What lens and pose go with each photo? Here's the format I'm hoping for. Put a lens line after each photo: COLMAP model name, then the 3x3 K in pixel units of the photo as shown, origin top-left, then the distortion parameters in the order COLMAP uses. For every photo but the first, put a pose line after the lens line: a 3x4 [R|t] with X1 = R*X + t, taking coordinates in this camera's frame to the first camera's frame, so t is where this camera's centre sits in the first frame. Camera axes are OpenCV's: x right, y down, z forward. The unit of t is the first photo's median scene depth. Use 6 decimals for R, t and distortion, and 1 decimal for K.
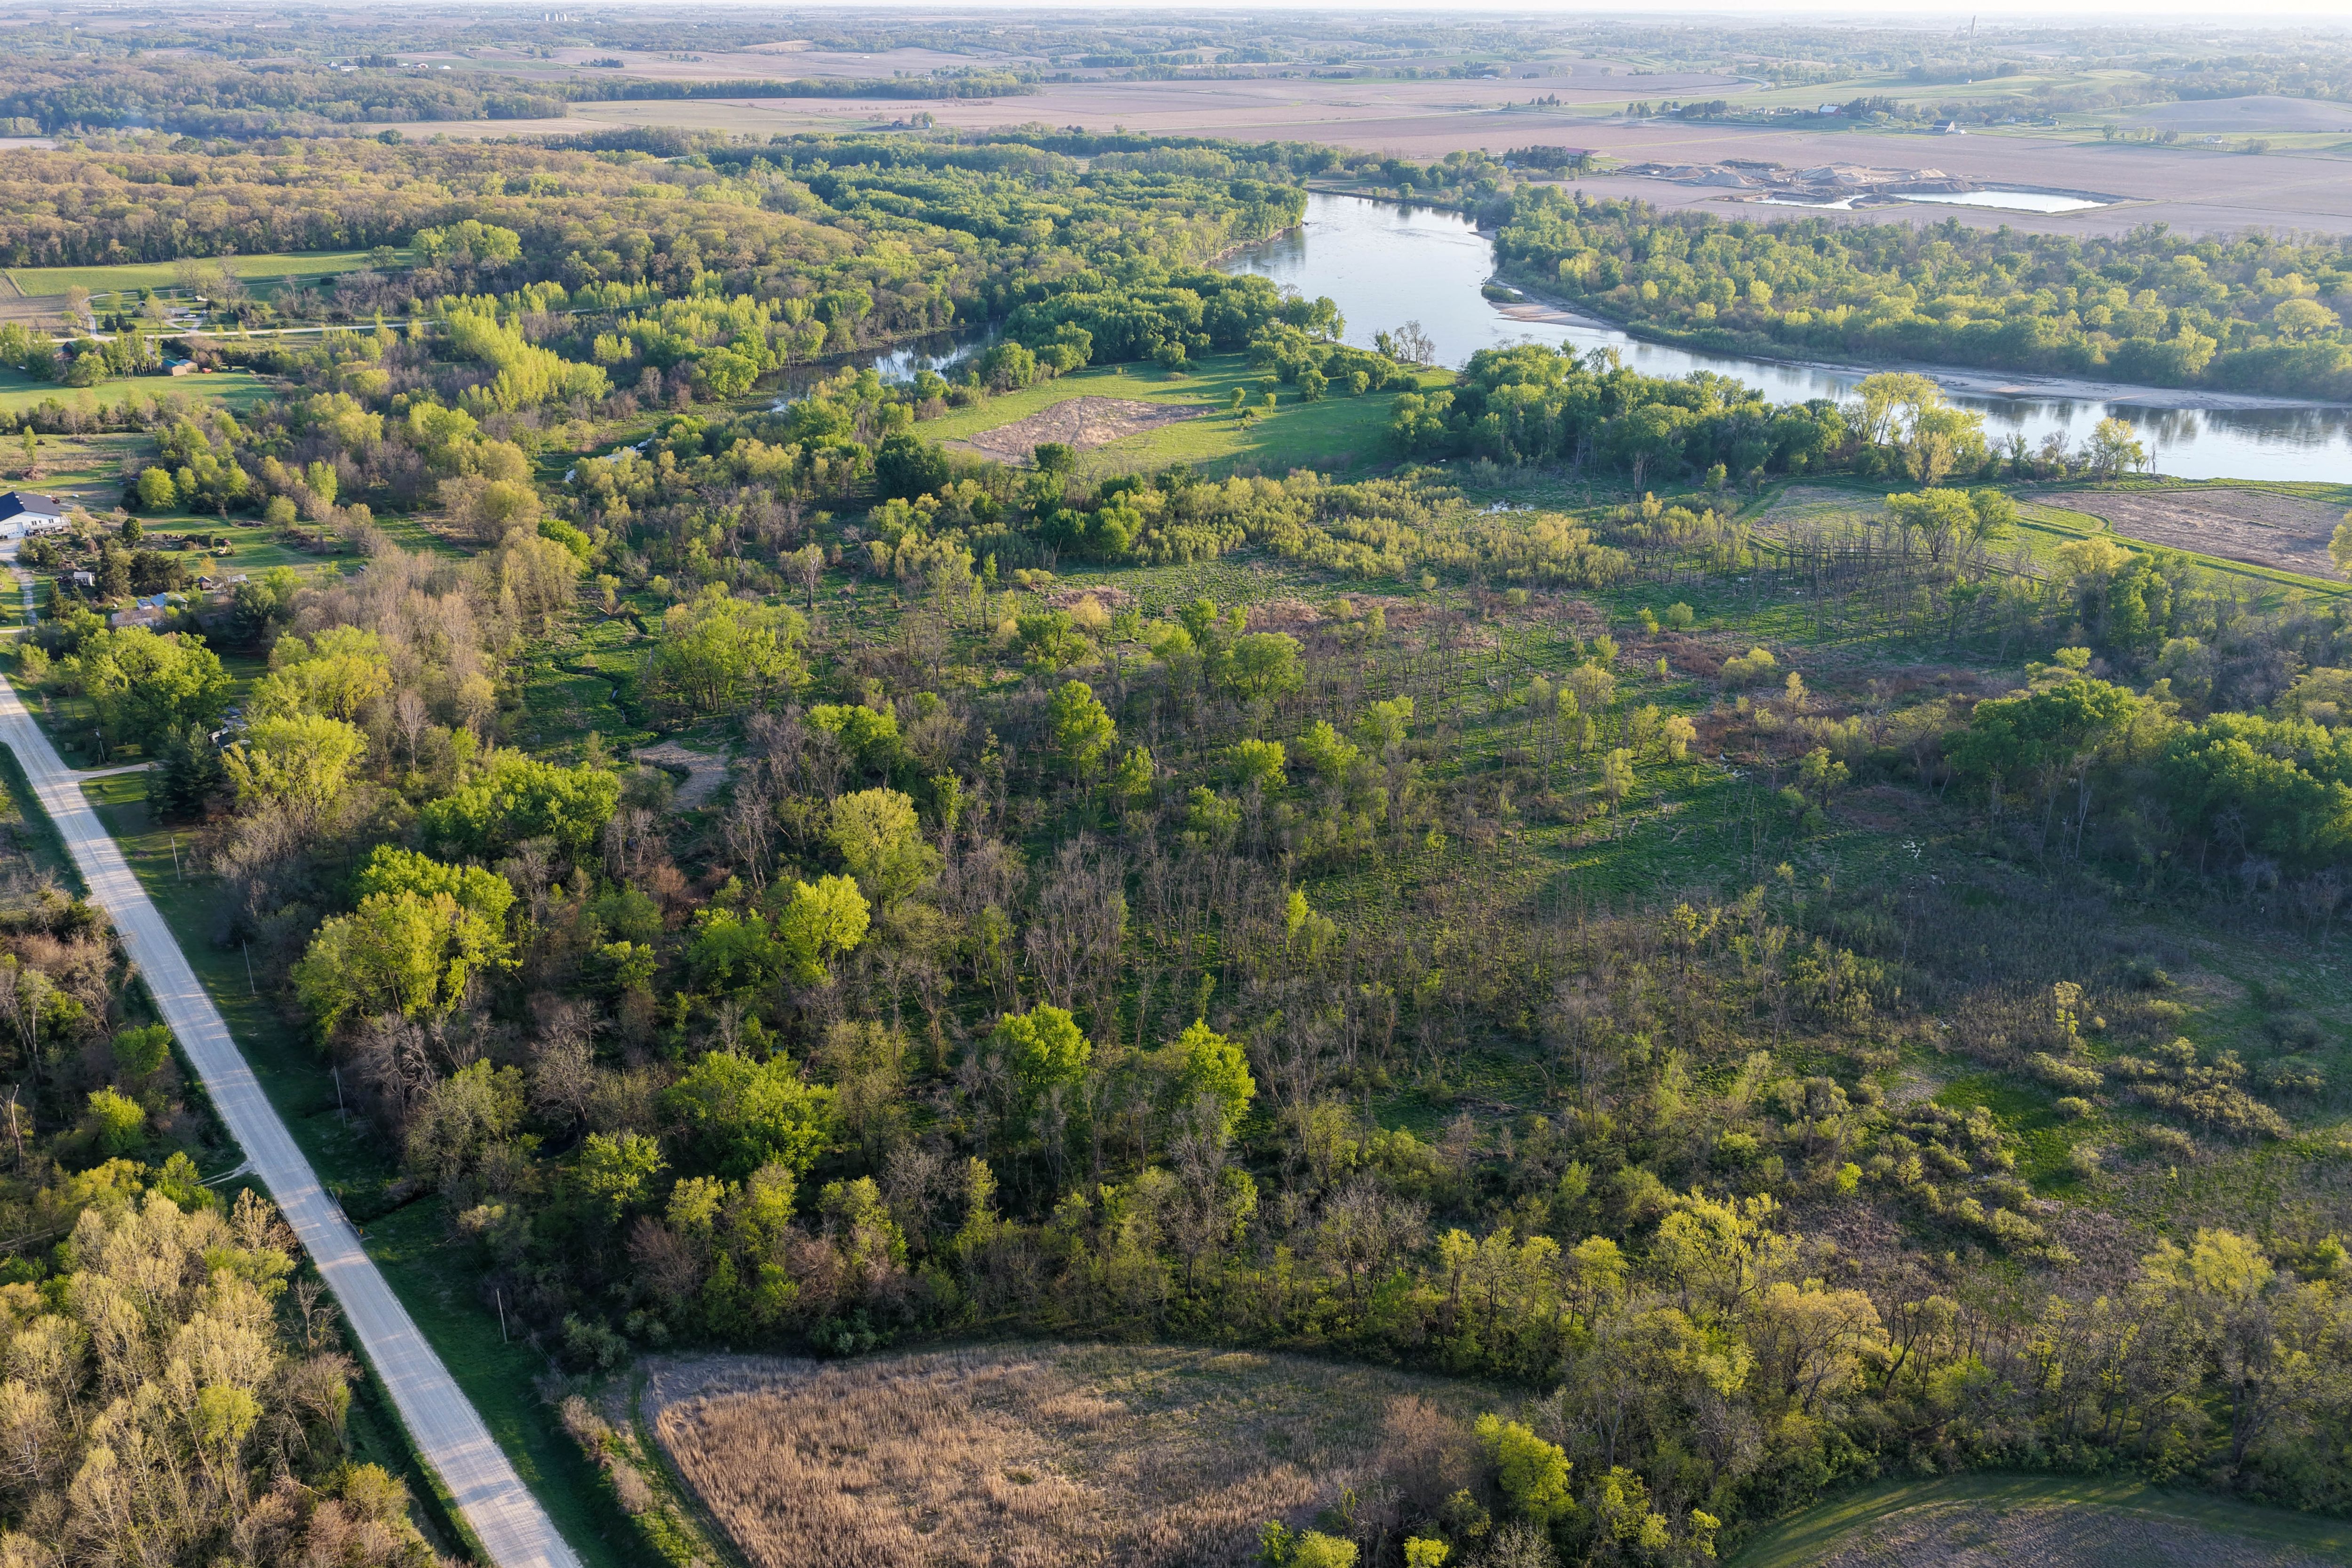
lens RADIAL K [[1949.0, 0, 1176.1], [0, 1949.0, 789.9], [0, 0, 1]] dist [-0.011419, 0.034029]
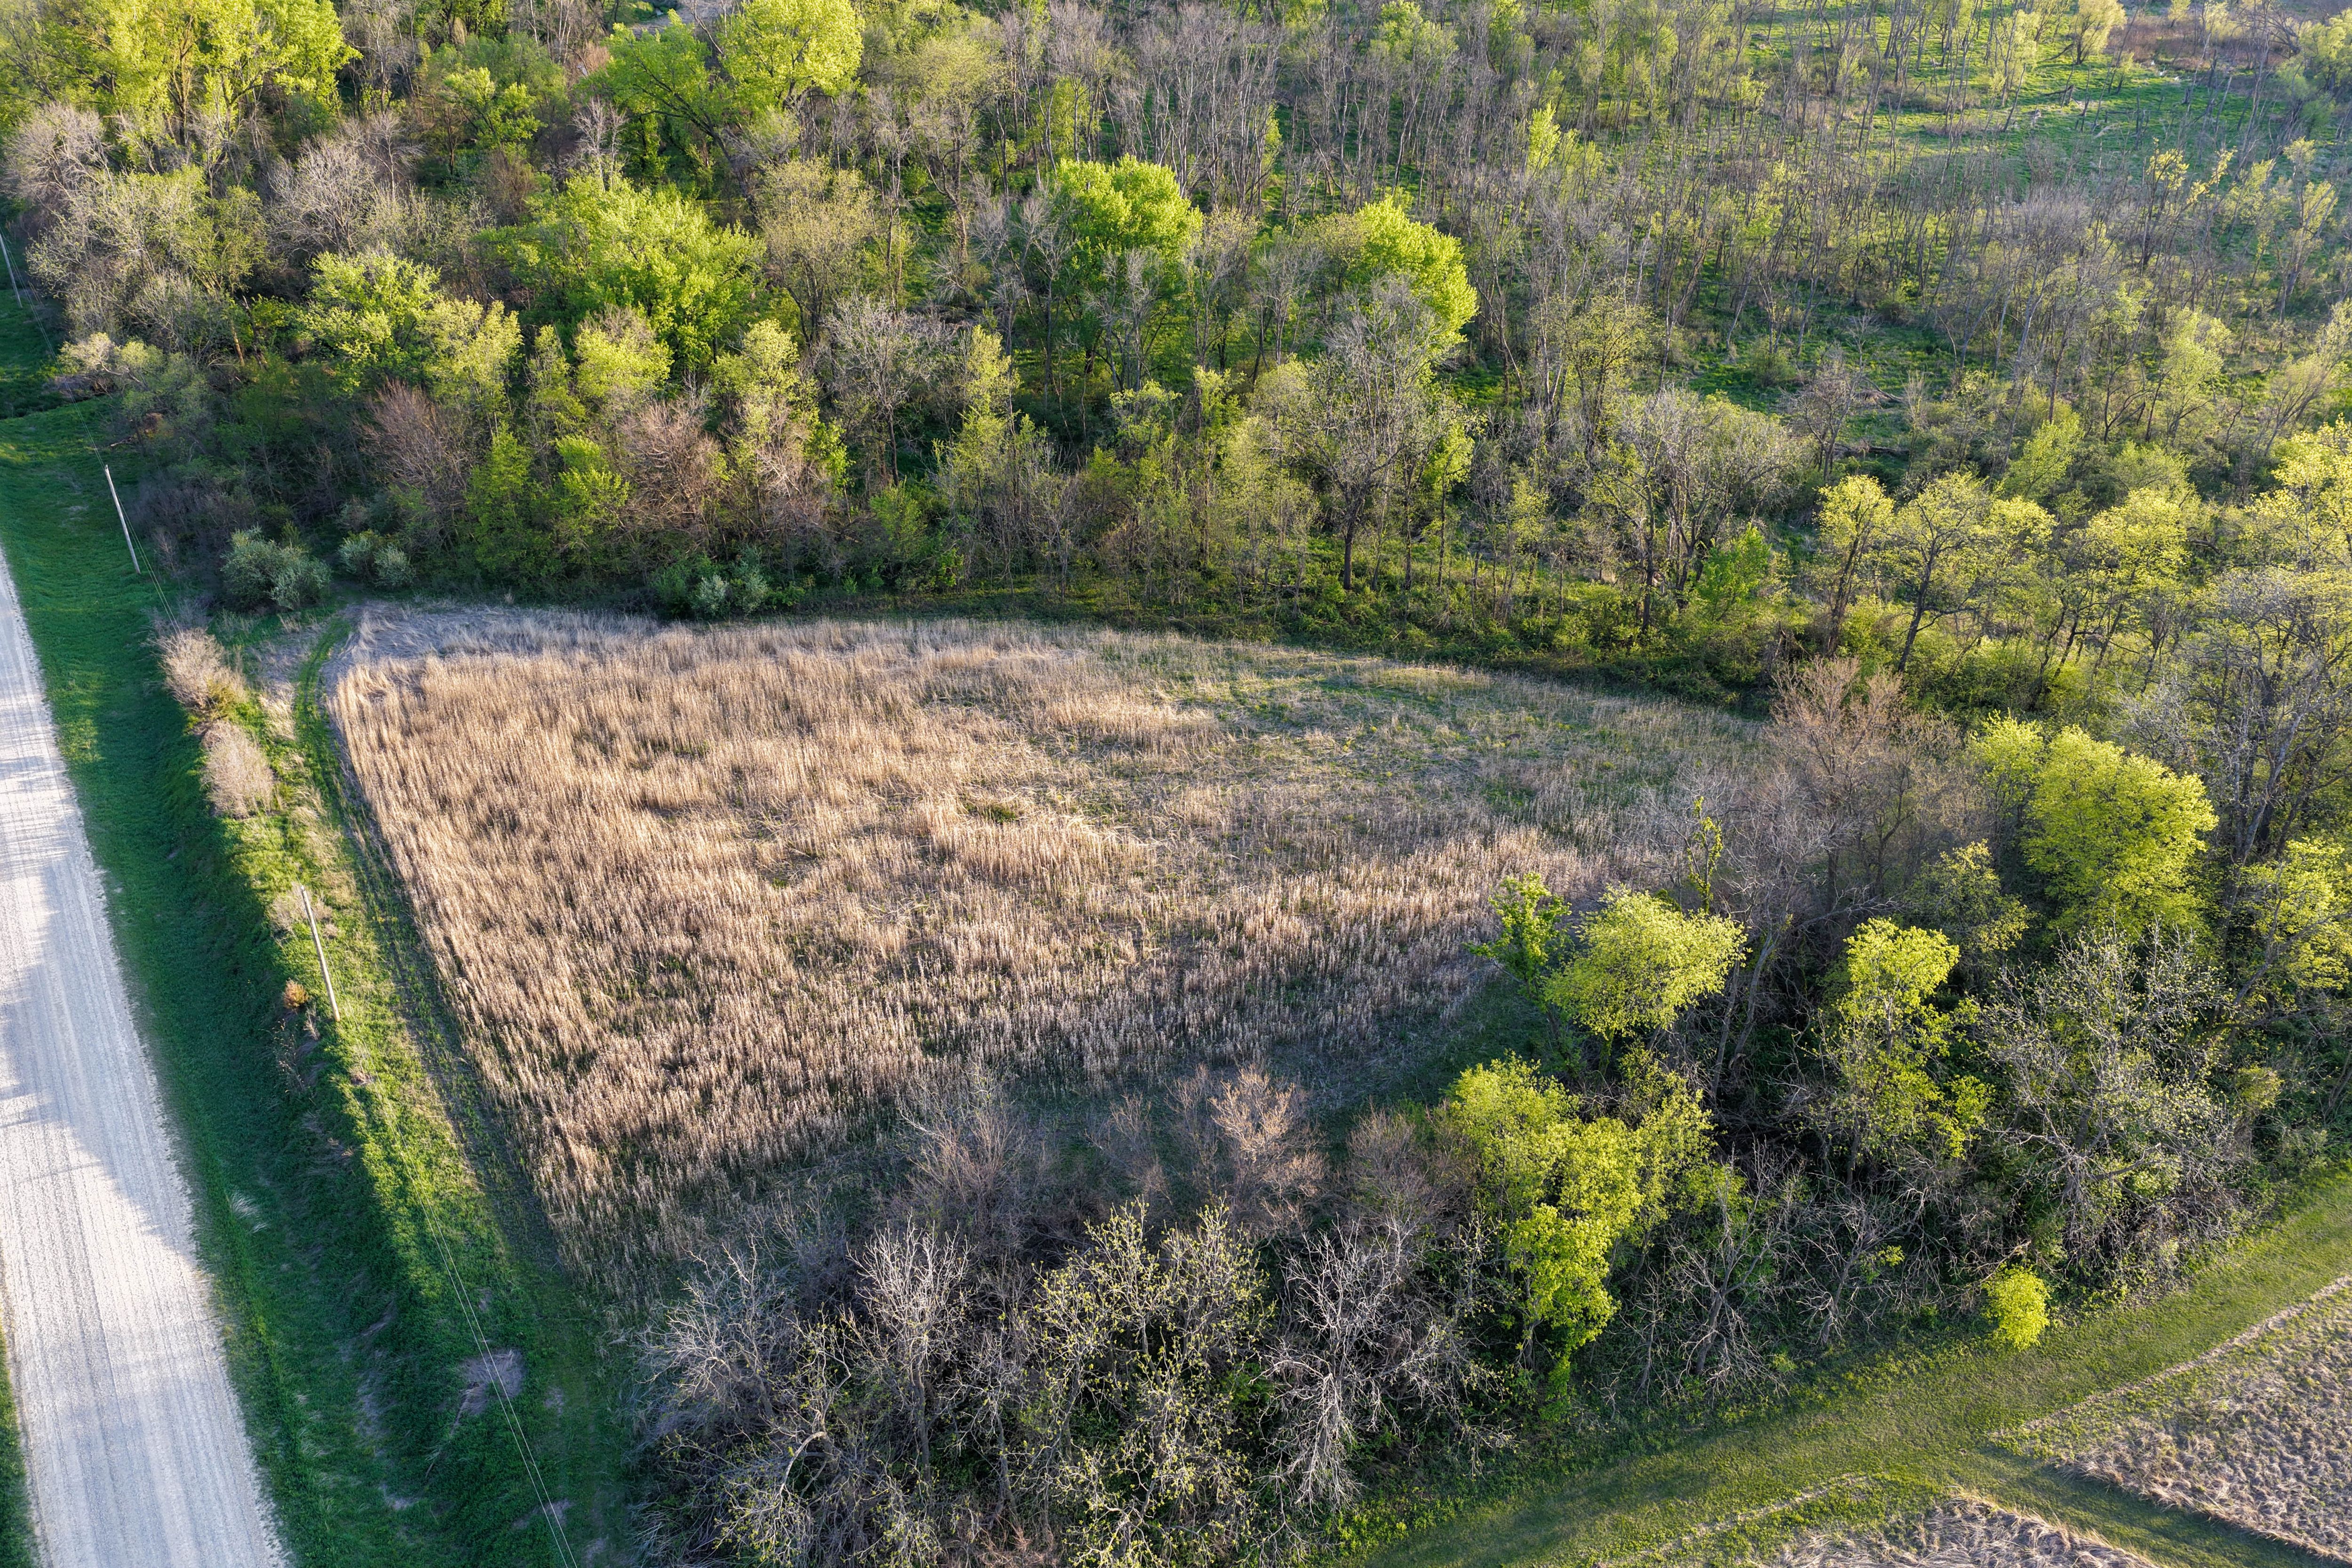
lens RADIAL K [[1949.0, 0, 1178.1], [0, 1949.0, 784.0], [0, 0, 1]] dist [-0.011419, 0.034029]
pose [[0.995383, 0.068533, -0.067195, 0.000162], [-0.054556, 0.980002, 0.191360, 0.088171], [0.078965, -0.186811, 0.979217, 0.183192]]
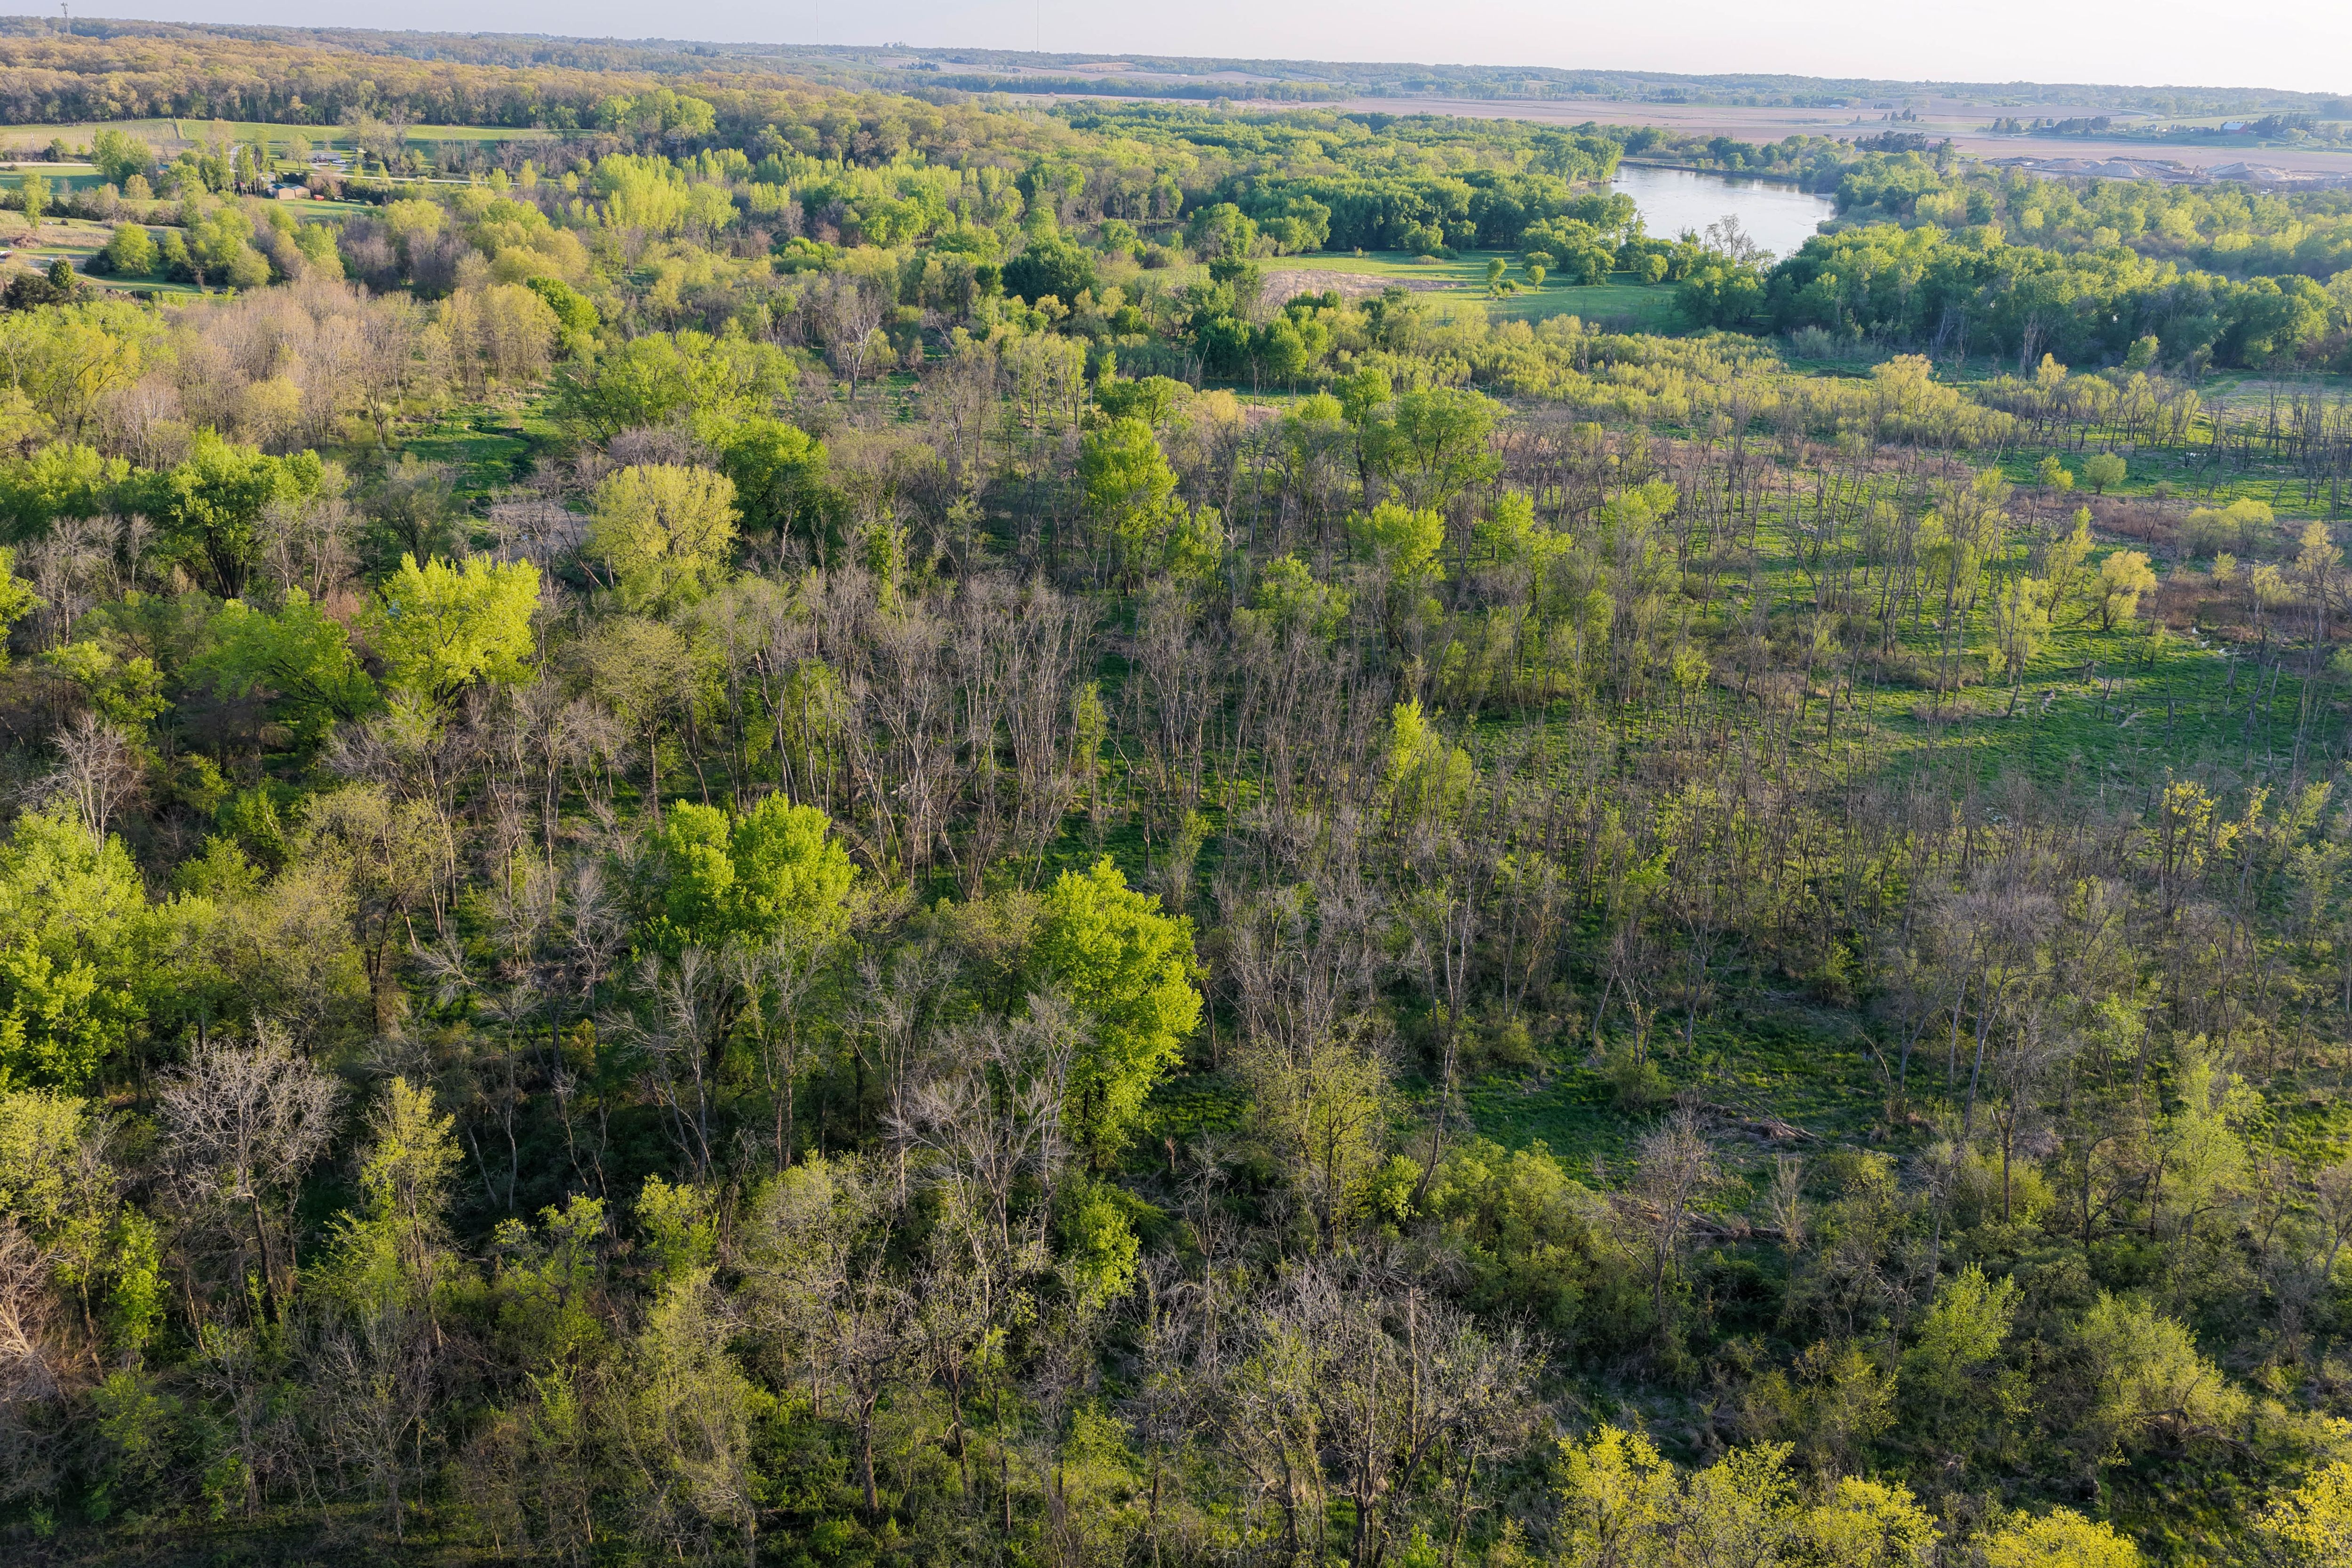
lens RADIAL K [[1949.0, 0, 1176.9], [0, 1949.0, 781.9], [0, 0, 1]] dist [-0.011419, 0.034029]
pose [[0.986493, 0.080957, -0.142400, 0.044069], [-0.085678, 0.995948, -0.027335, 0.053527], [0.139610, 0.039166, 0.989432, 0.267755]]
